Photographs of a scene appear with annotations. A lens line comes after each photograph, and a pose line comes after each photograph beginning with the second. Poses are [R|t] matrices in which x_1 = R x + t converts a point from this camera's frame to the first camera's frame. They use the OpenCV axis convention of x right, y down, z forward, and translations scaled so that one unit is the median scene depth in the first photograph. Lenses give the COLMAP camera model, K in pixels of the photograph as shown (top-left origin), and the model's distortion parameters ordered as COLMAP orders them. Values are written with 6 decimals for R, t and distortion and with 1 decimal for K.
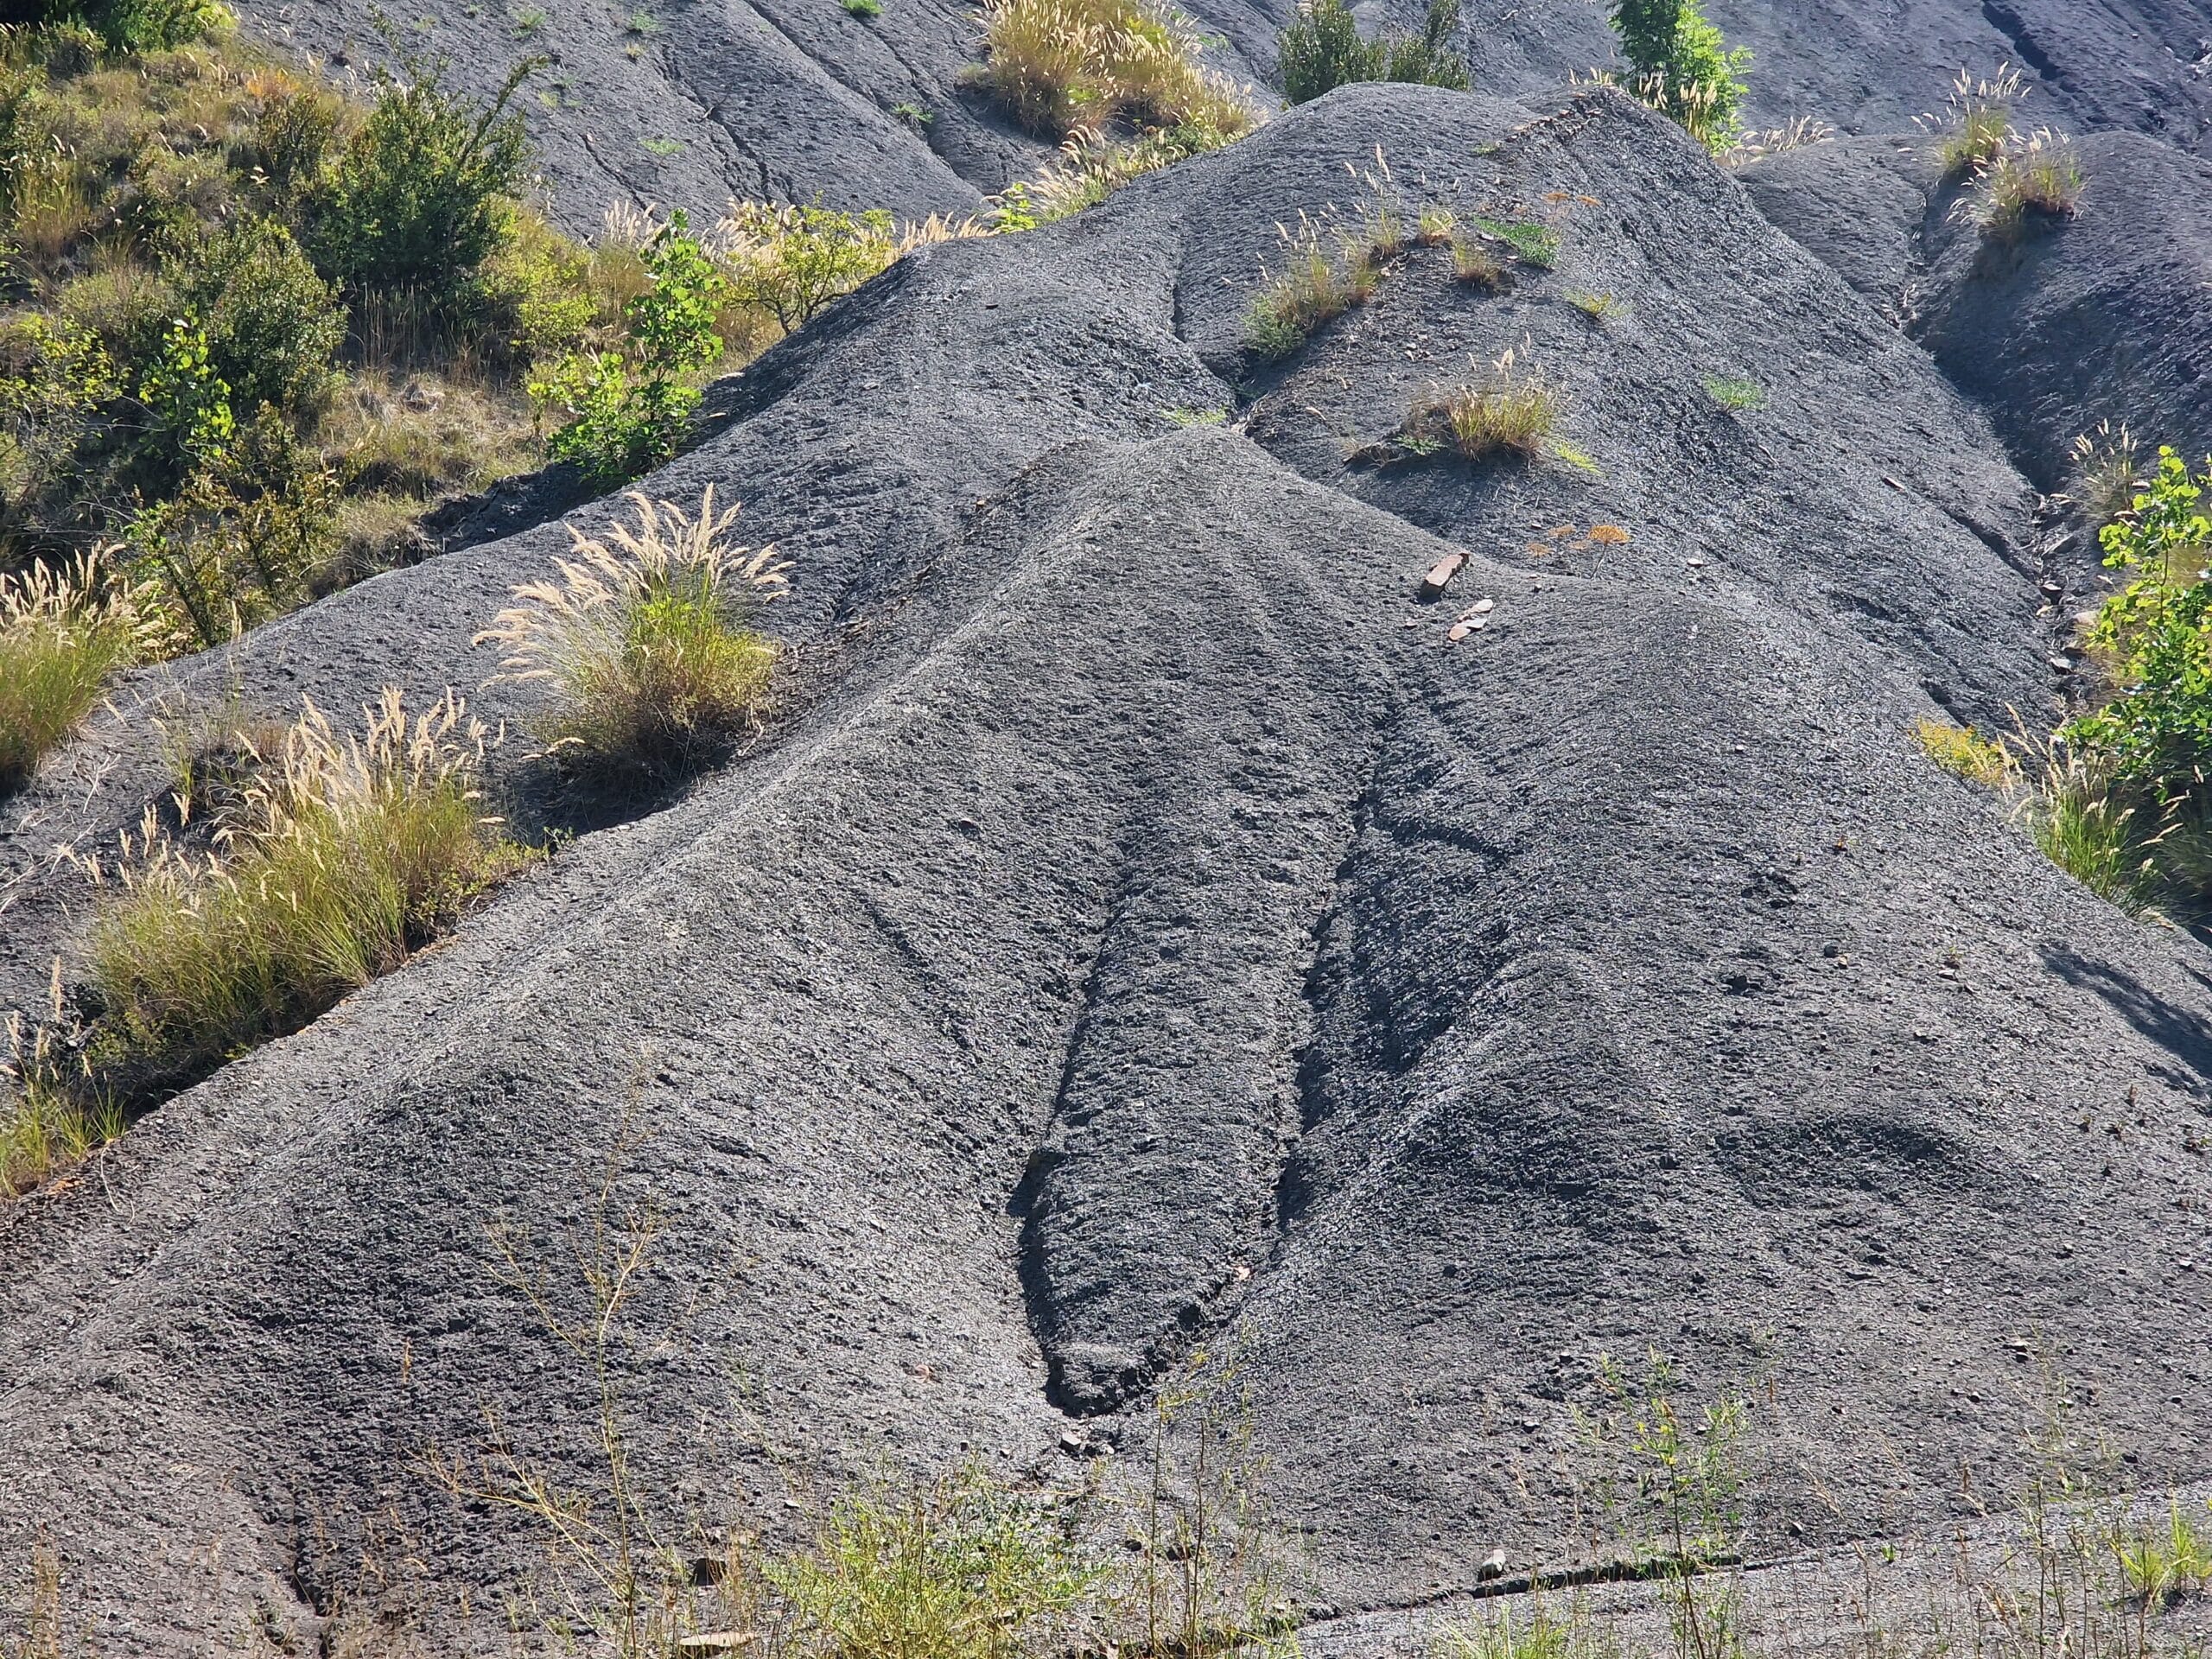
lens RADIAL K [[4763.5, 0, 1107.0], [0, 4763.5, 811.8], [0, 0, 1]] dist [0.057944, 0.000000]
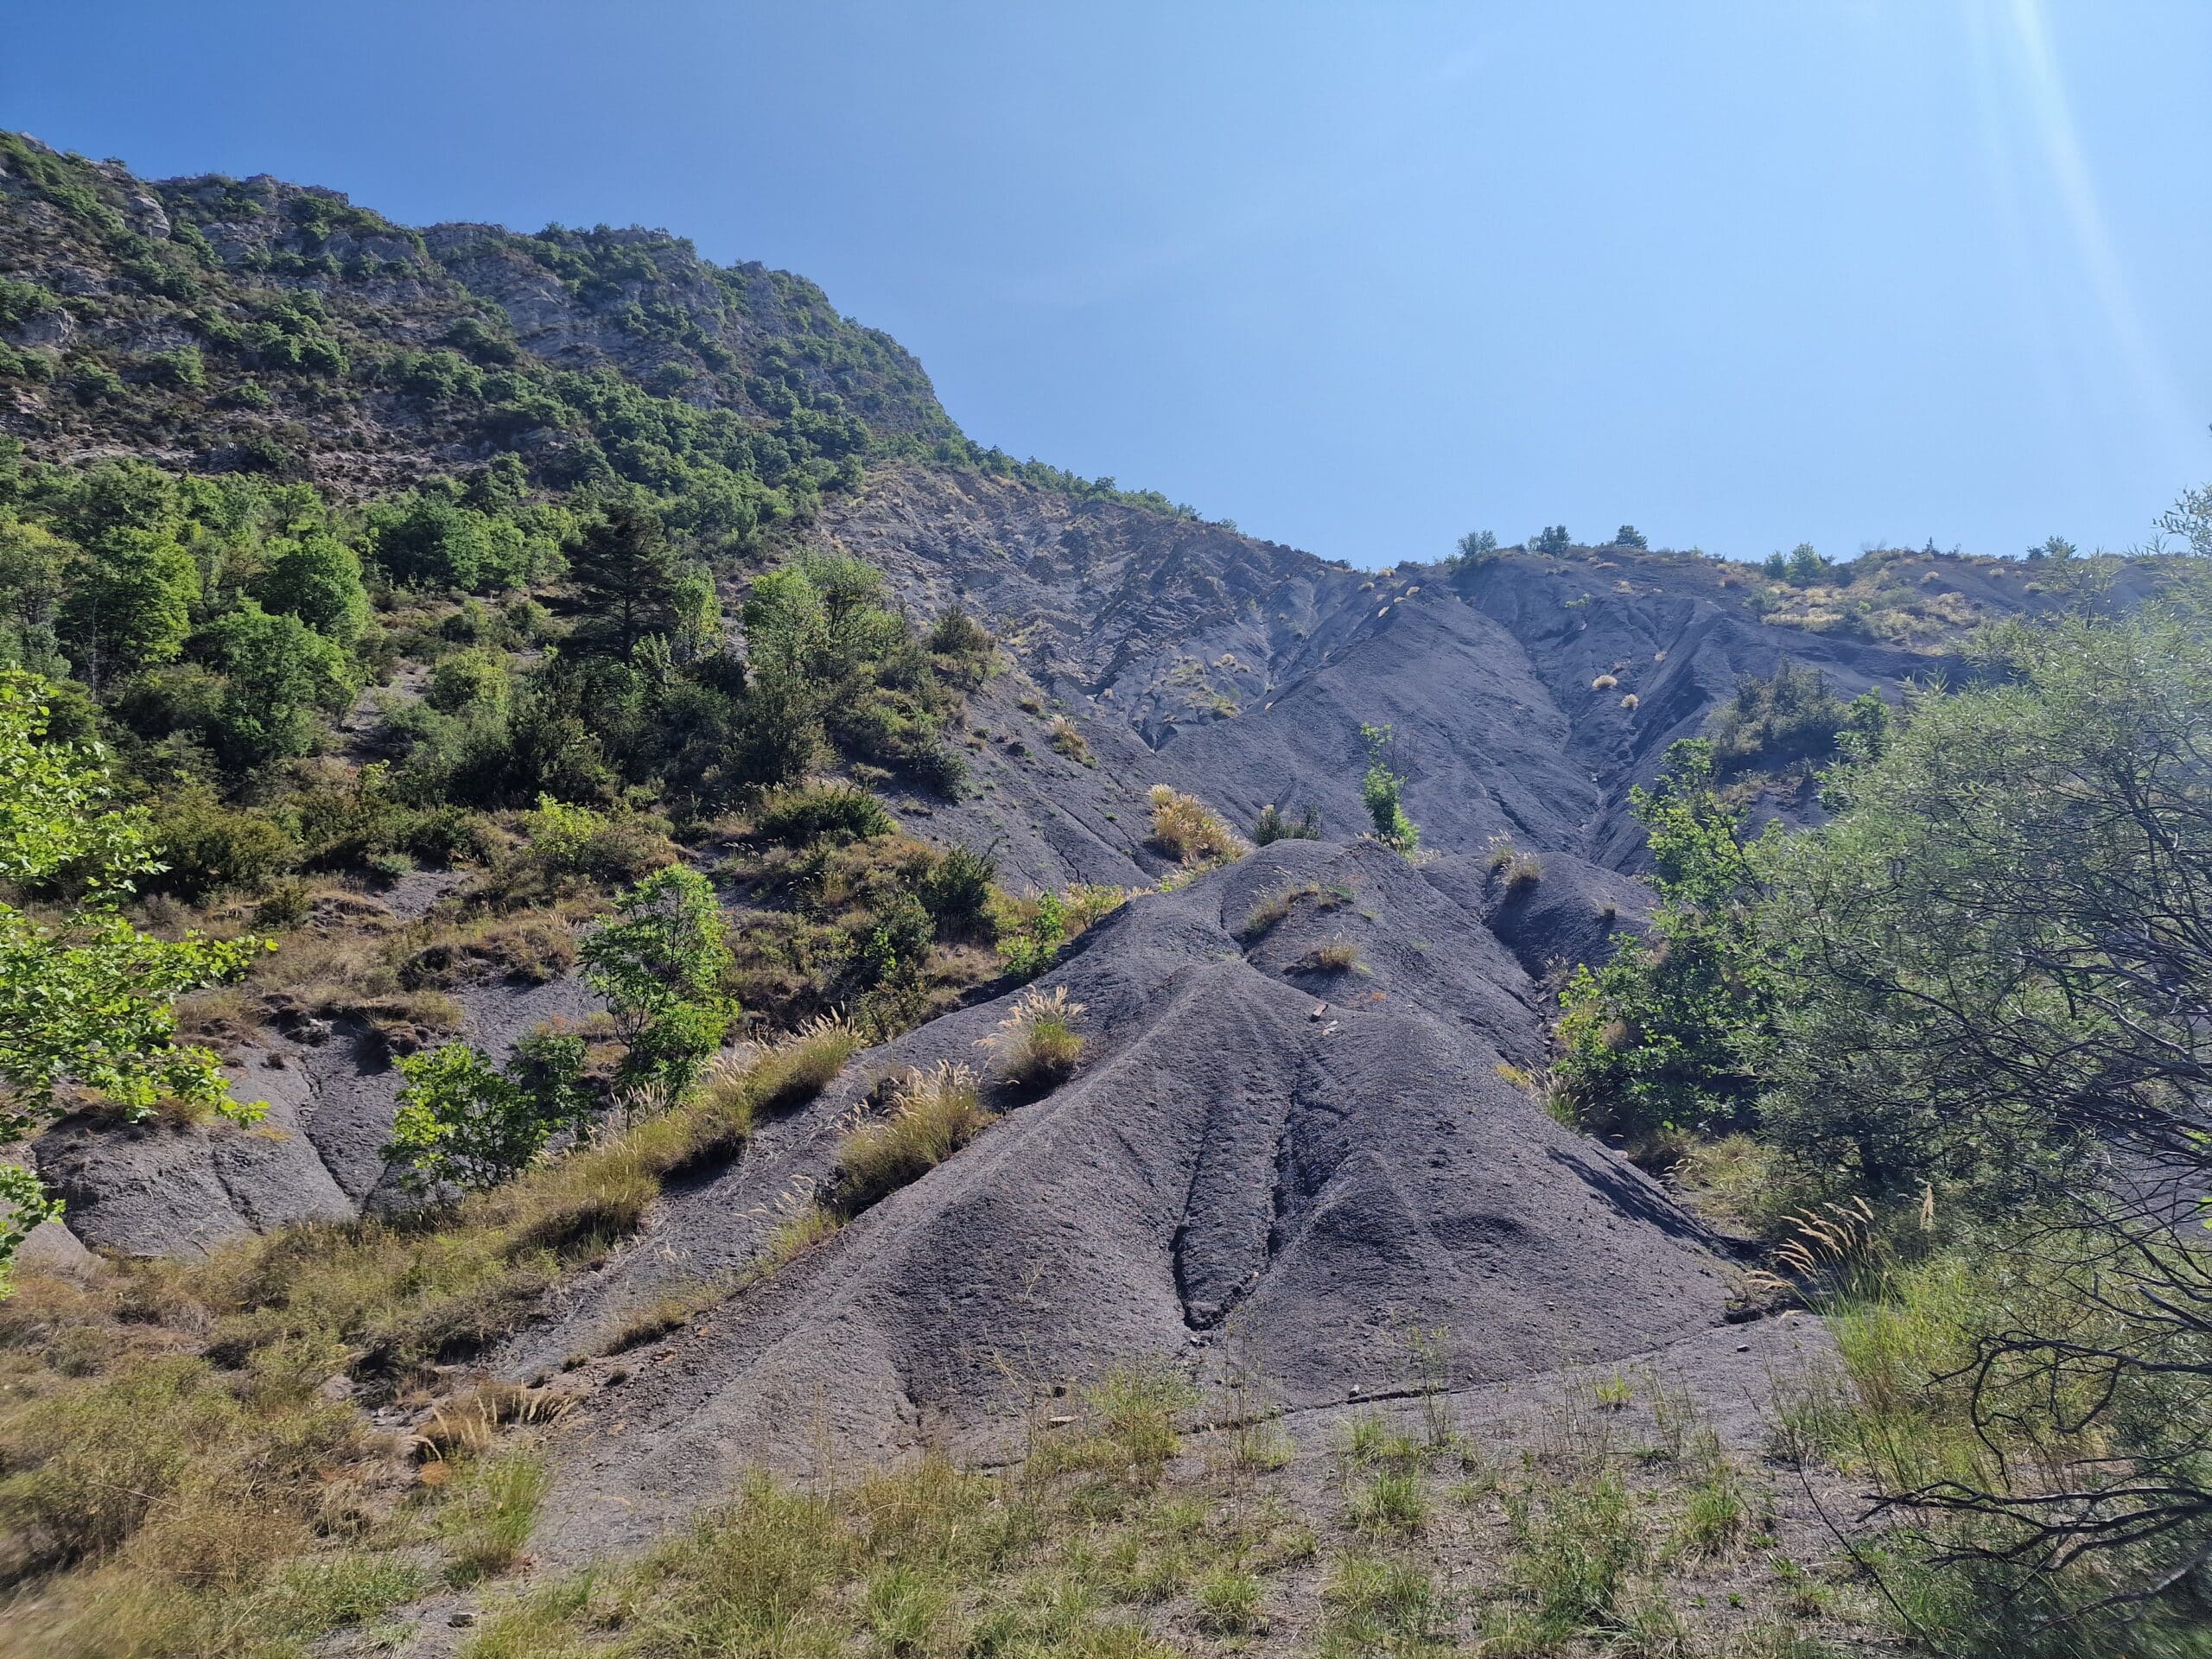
lens RADIAL K [[1492.1, 0, 1111.3], [0, 1492.1, 831.4], [0, 0, 1]] dist [-0.005490, -0.000316]
pose [[0.998444, -0.019853, -0.052114, -0.004378], [0.011507, 0.987720, -0.155807, -0.019842], [0.054568, 0.154965, 0.986412, 0.113742]]
